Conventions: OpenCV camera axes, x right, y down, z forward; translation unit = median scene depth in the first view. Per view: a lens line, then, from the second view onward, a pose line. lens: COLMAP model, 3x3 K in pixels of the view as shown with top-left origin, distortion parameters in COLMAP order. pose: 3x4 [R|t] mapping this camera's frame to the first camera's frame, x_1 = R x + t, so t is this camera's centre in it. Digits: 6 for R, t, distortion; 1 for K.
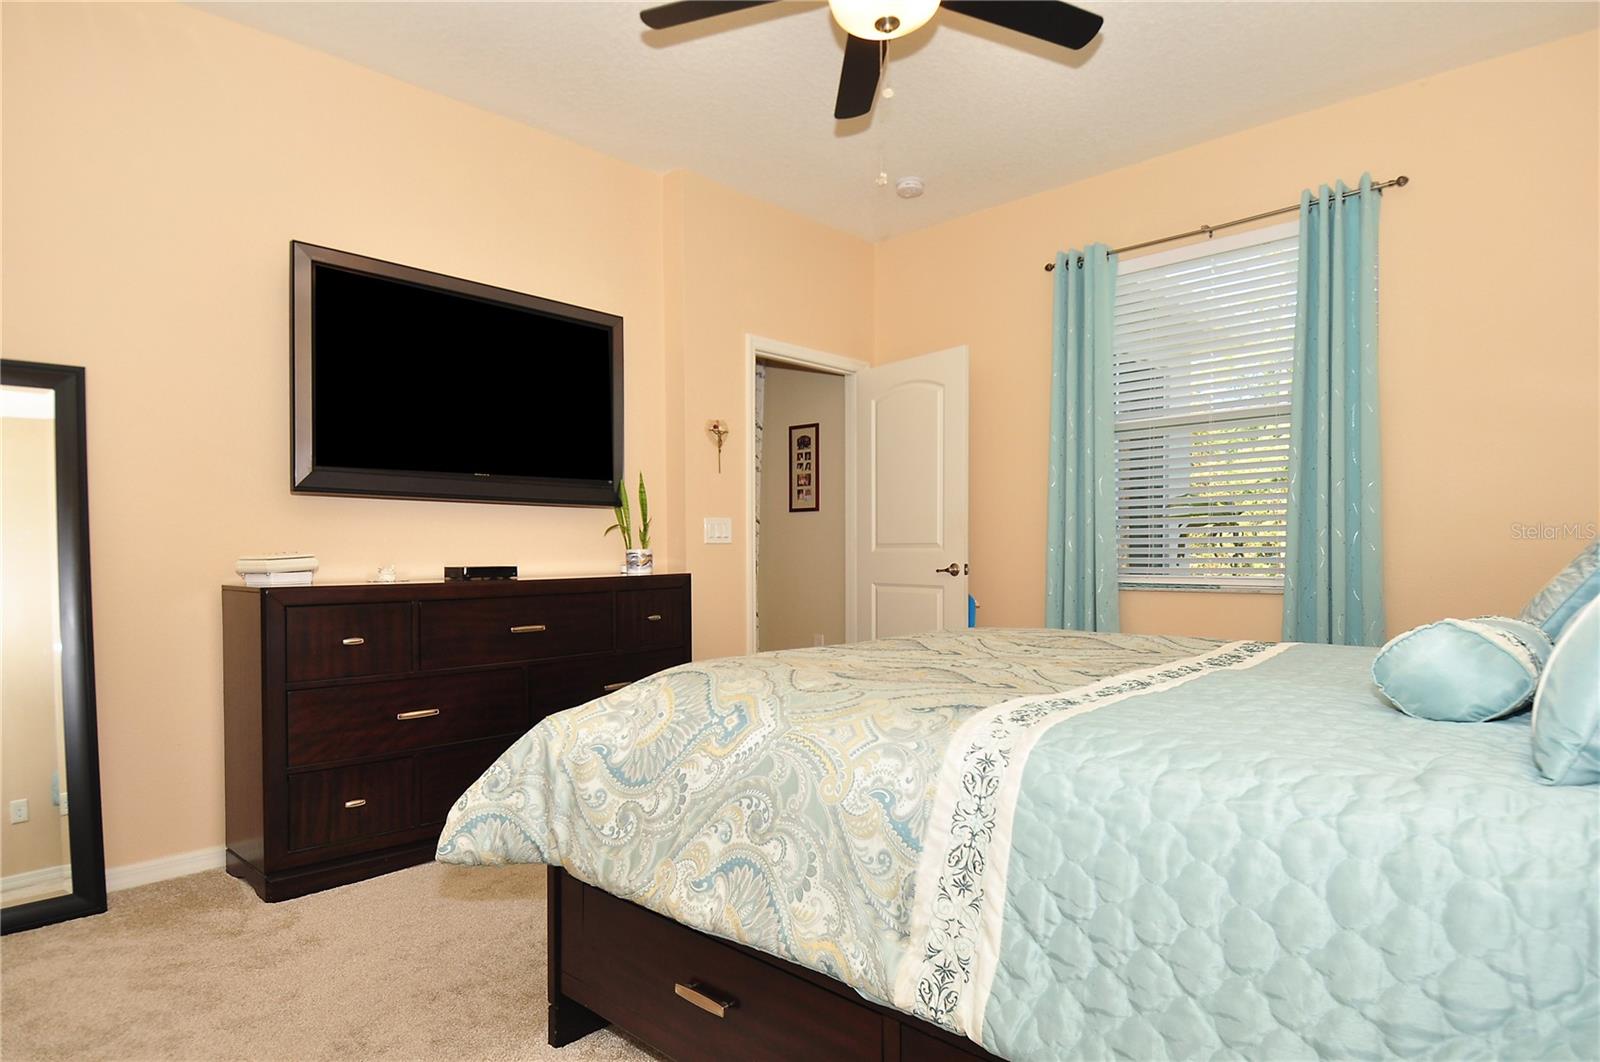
lens RADIAL K [[904.9, 0, 800.0], [0, 904.9, 531.0], [0, 0, 1]] dist [-0.003459, -0.000205]
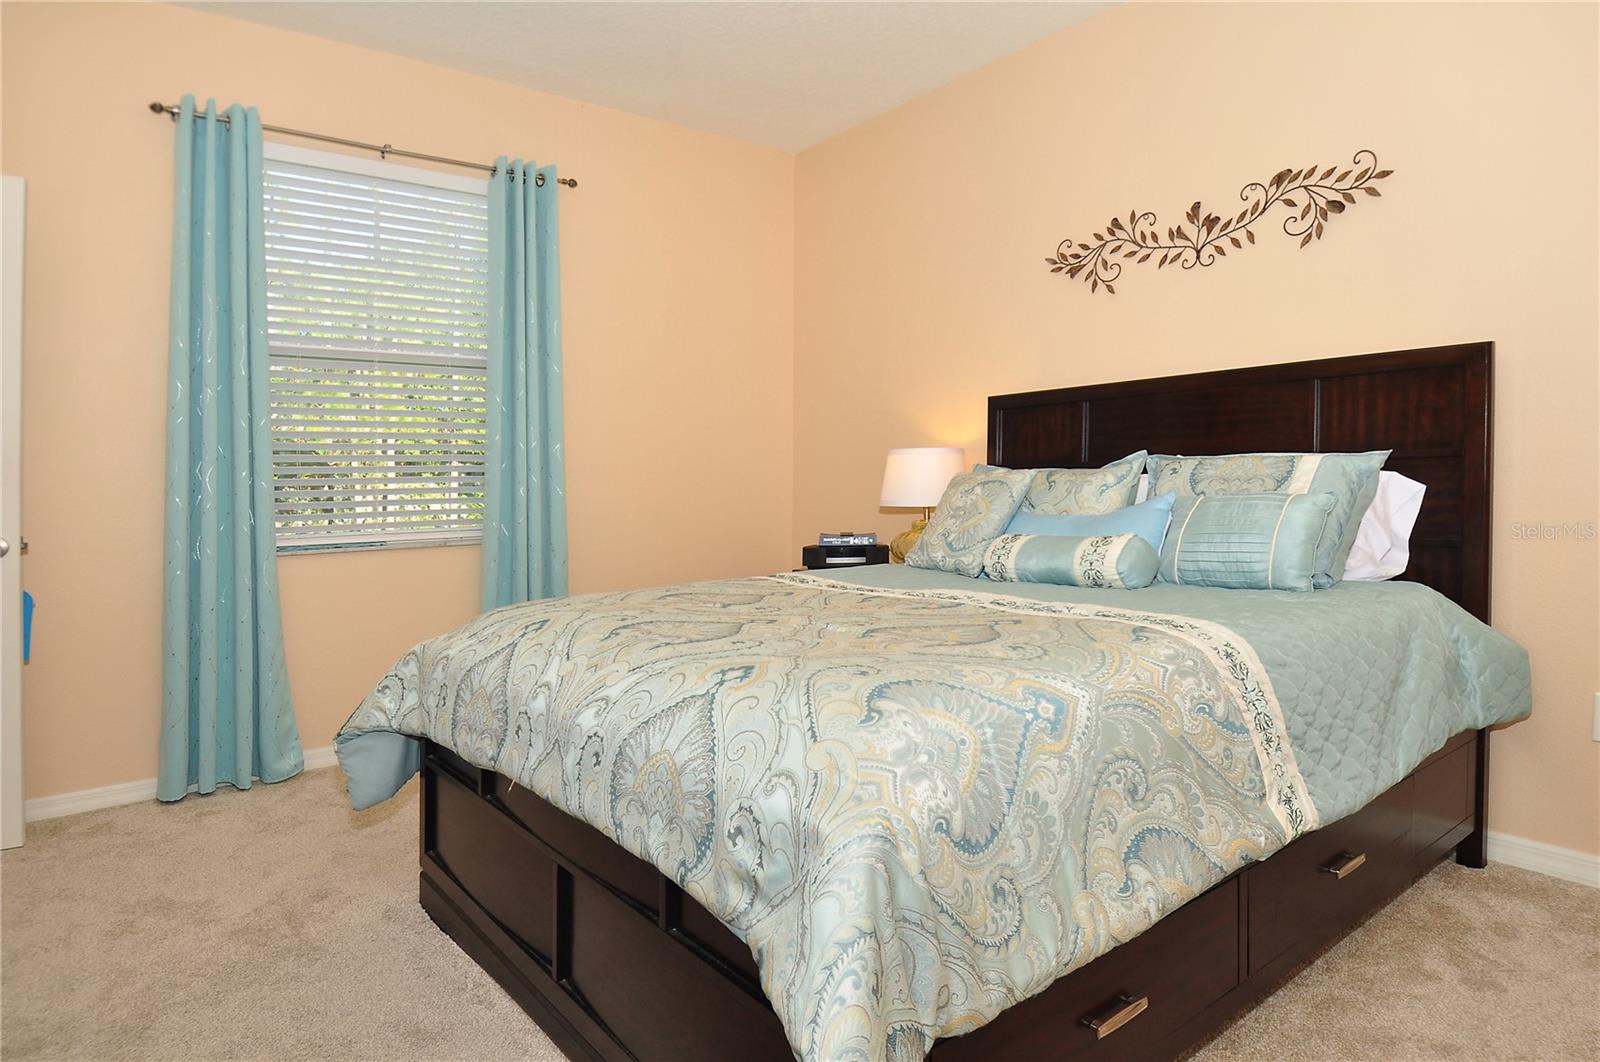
lens RADIAL K [[926.2, 0, 800.1], [0, 926.2, 478.9], [0, 0, 1]] dist [-0.016451, -0.002209]
pose [[0.150921, 0.002403, 0.988543, -0.990342], [-0.002872, 0.999994, -0.001992, -0.006413], [-0.988542, -0.002538, 0.150927, 1.109596]]
